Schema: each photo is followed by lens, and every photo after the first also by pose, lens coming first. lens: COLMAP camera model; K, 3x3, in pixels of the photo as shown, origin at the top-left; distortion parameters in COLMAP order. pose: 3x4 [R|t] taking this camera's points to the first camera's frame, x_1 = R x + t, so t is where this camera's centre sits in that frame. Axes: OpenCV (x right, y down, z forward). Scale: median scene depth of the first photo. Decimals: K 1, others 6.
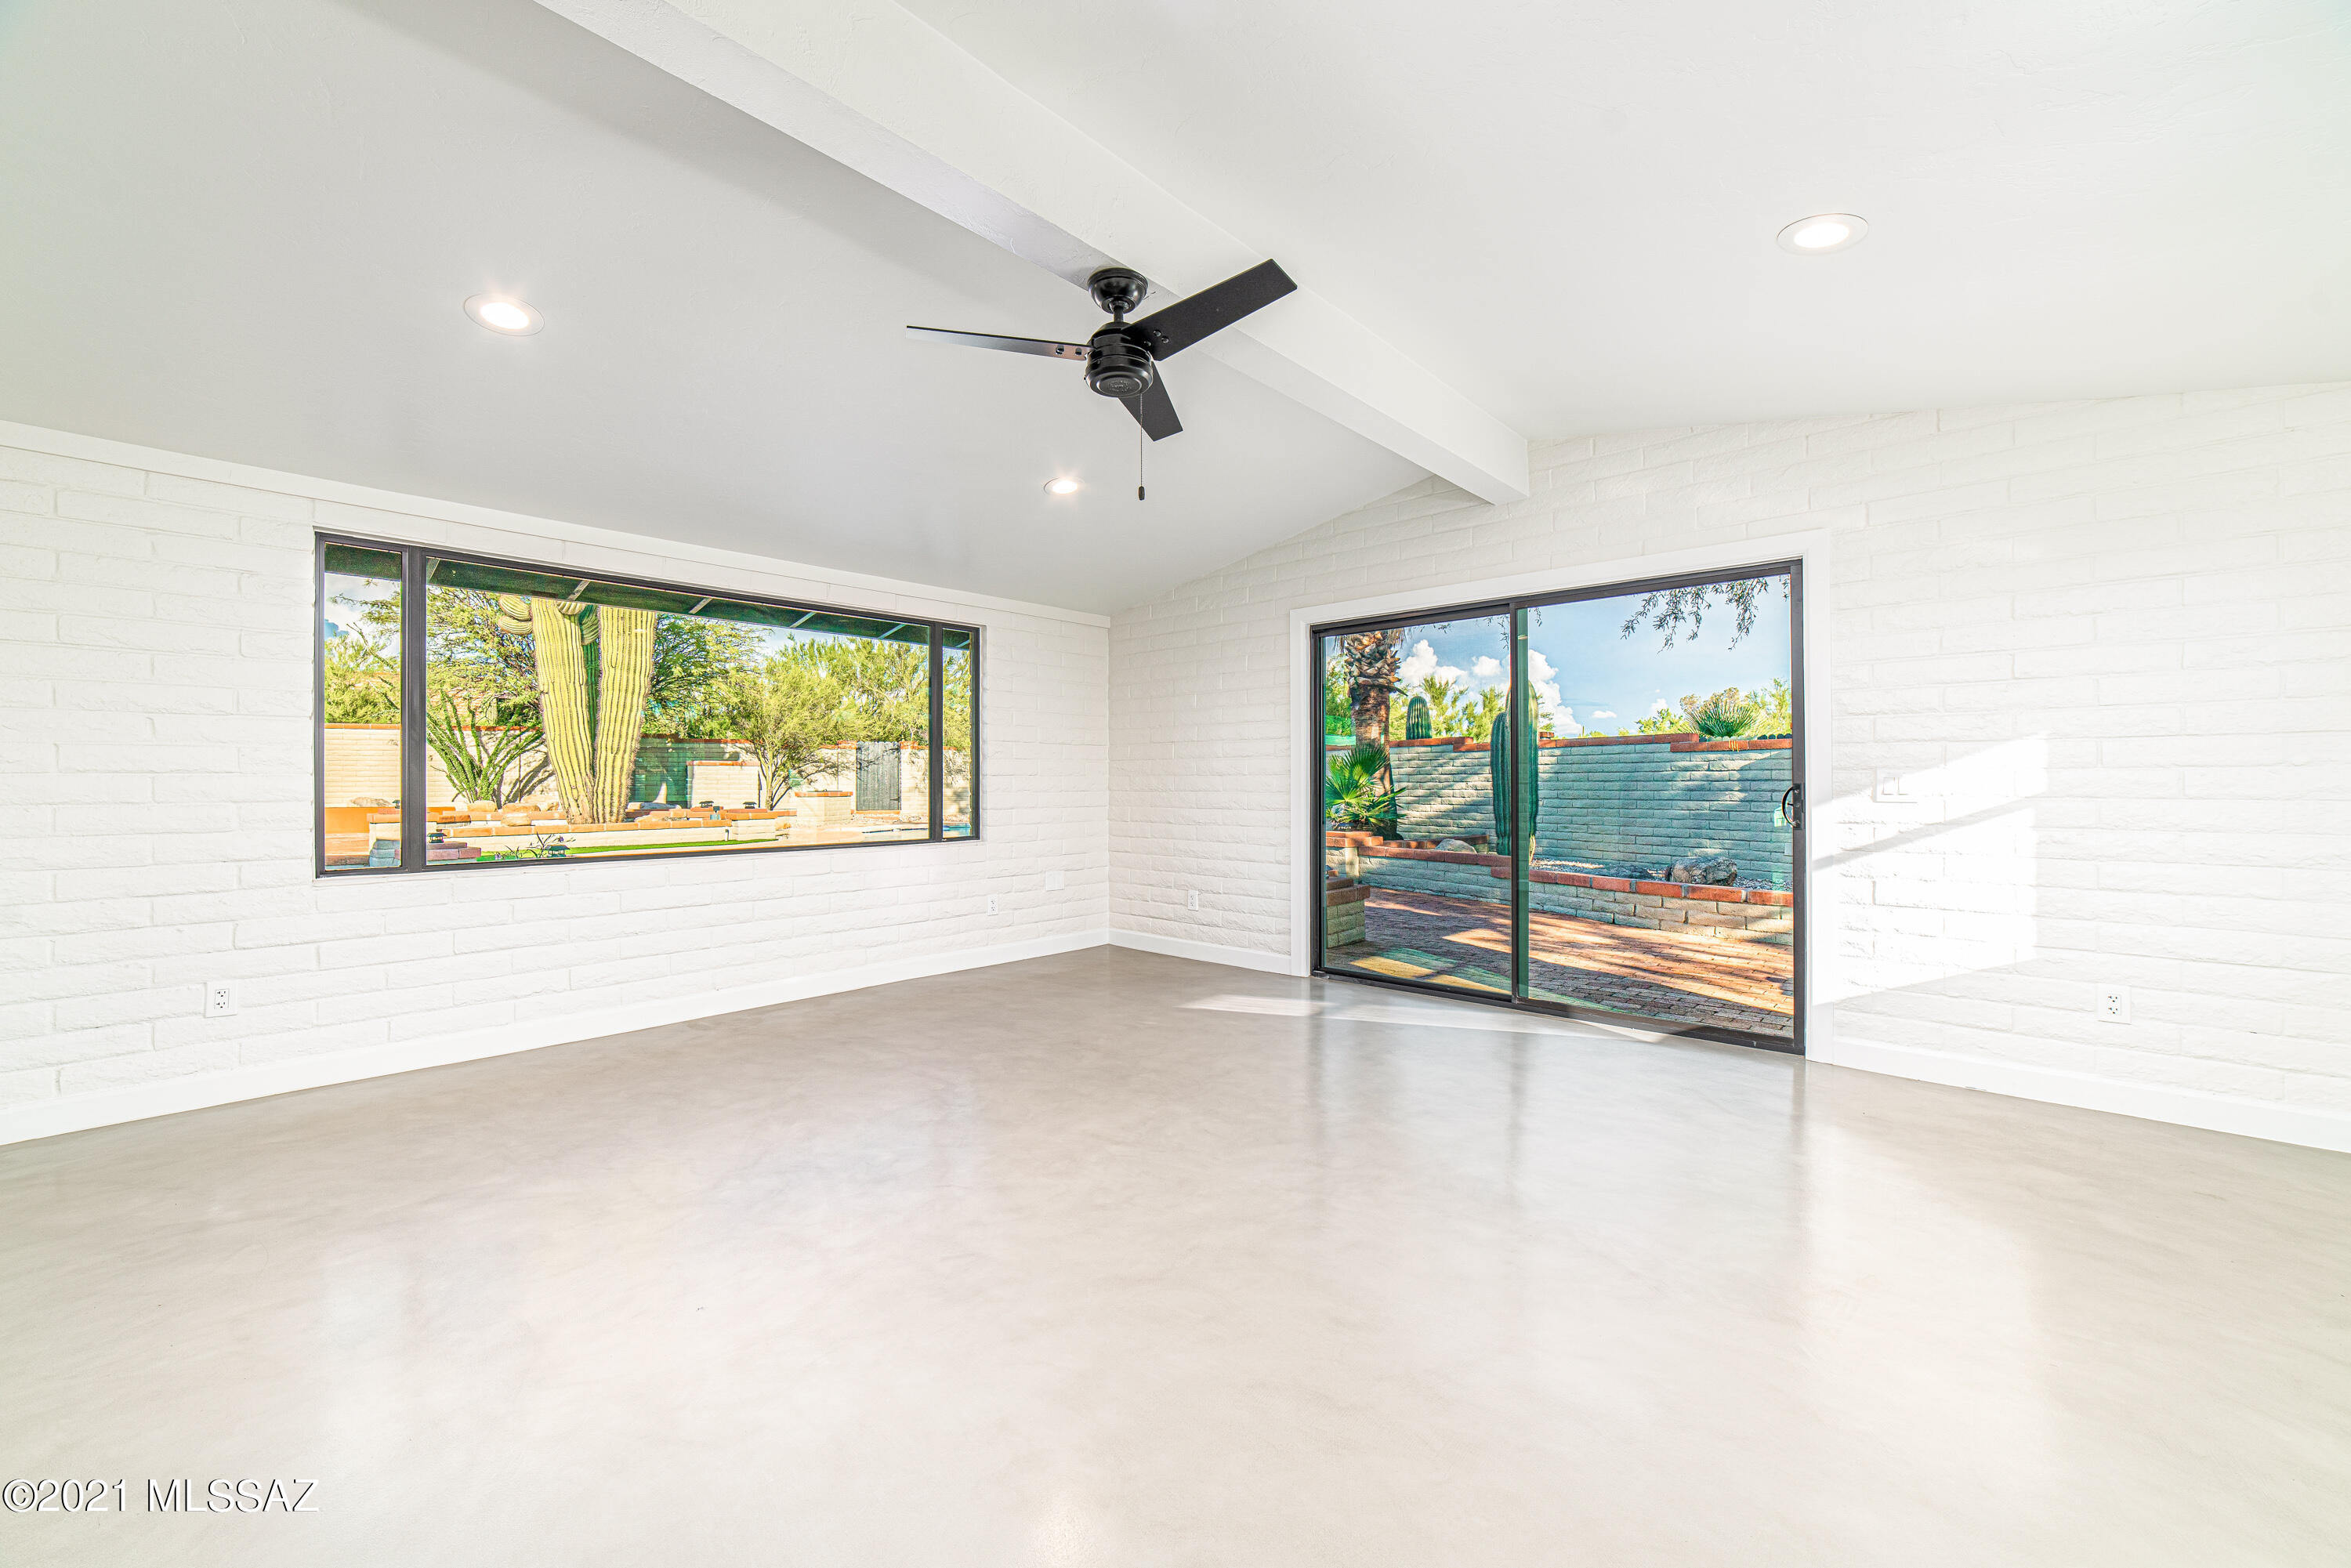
lens RADIAL K [[923.2, 0, 1175.5], [0, 923.2, 784.0], [0, 0, 1]] dist [-0.001173, -0.000072]
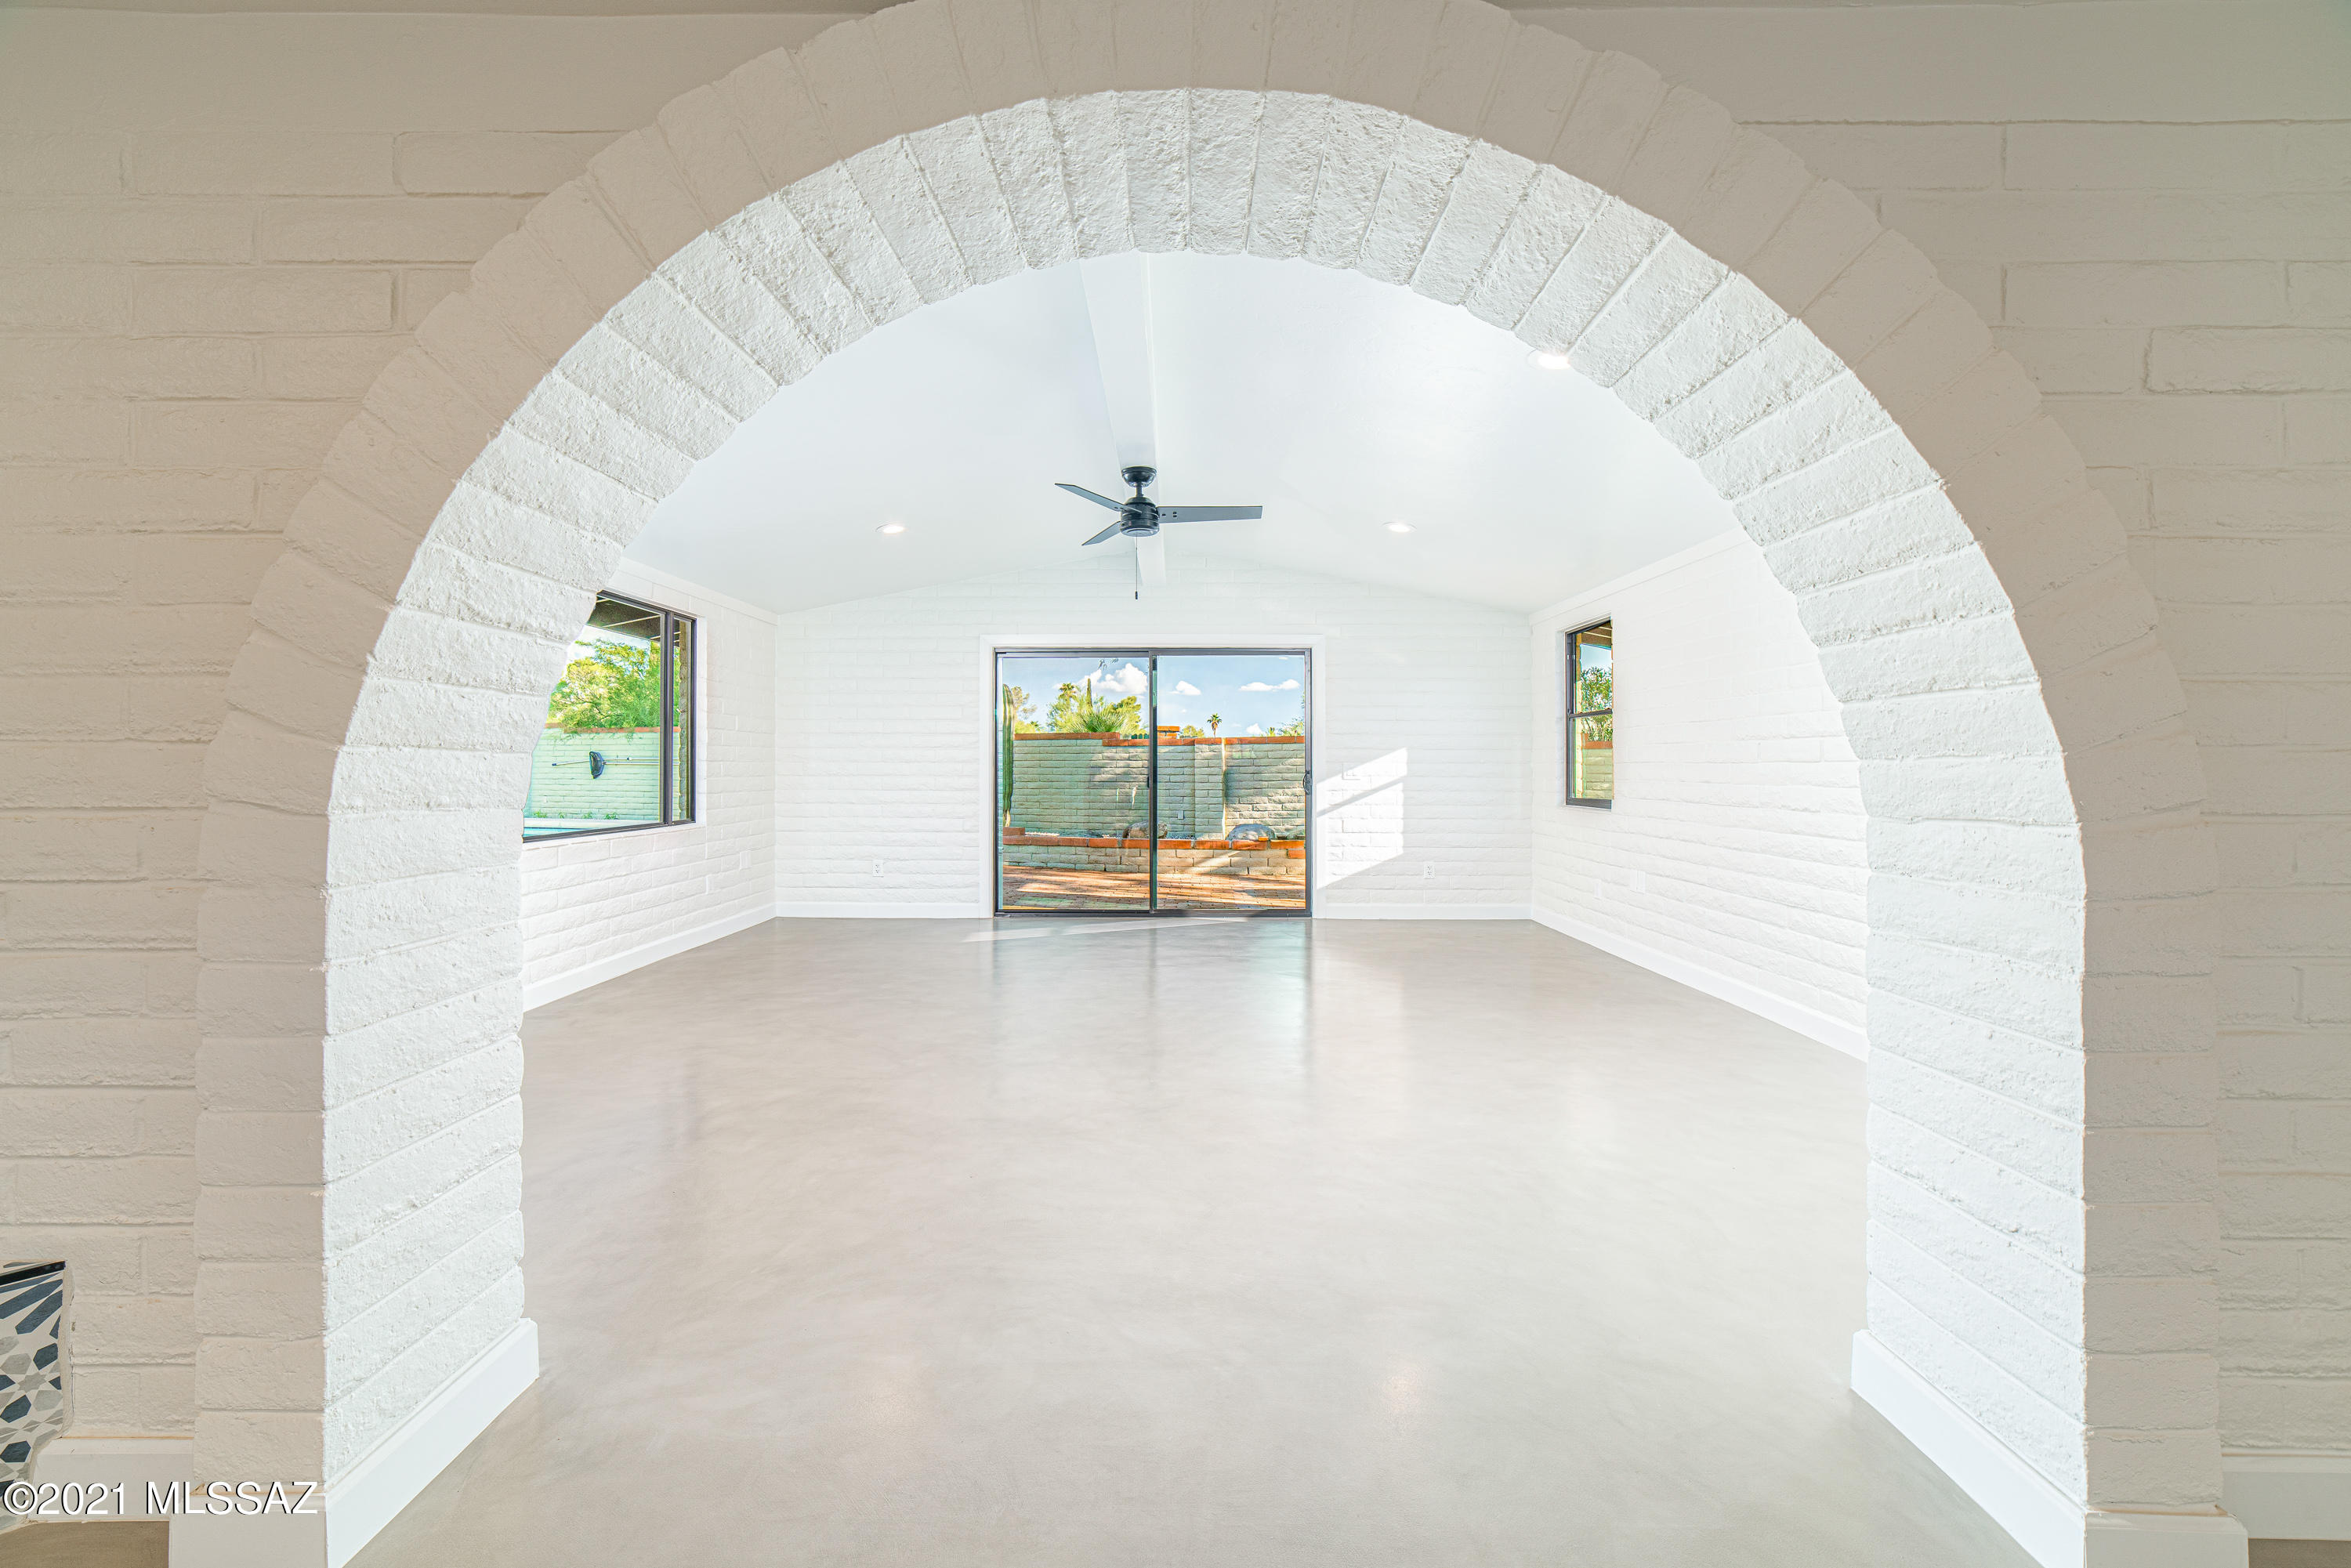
lens RADIAL K [[923.2, 0, 1175.5], [0, 923.2, 784.0], [0, 0, 1]] dist [-0.001173, -0.000072]
pose [[0.751859, -0.008252, 0.659273, -0.599248], [-0.002337, 0.999882, 0.015181, -0.000152], [-0.659320, -0.012955, 0.751751, -0.169761]]
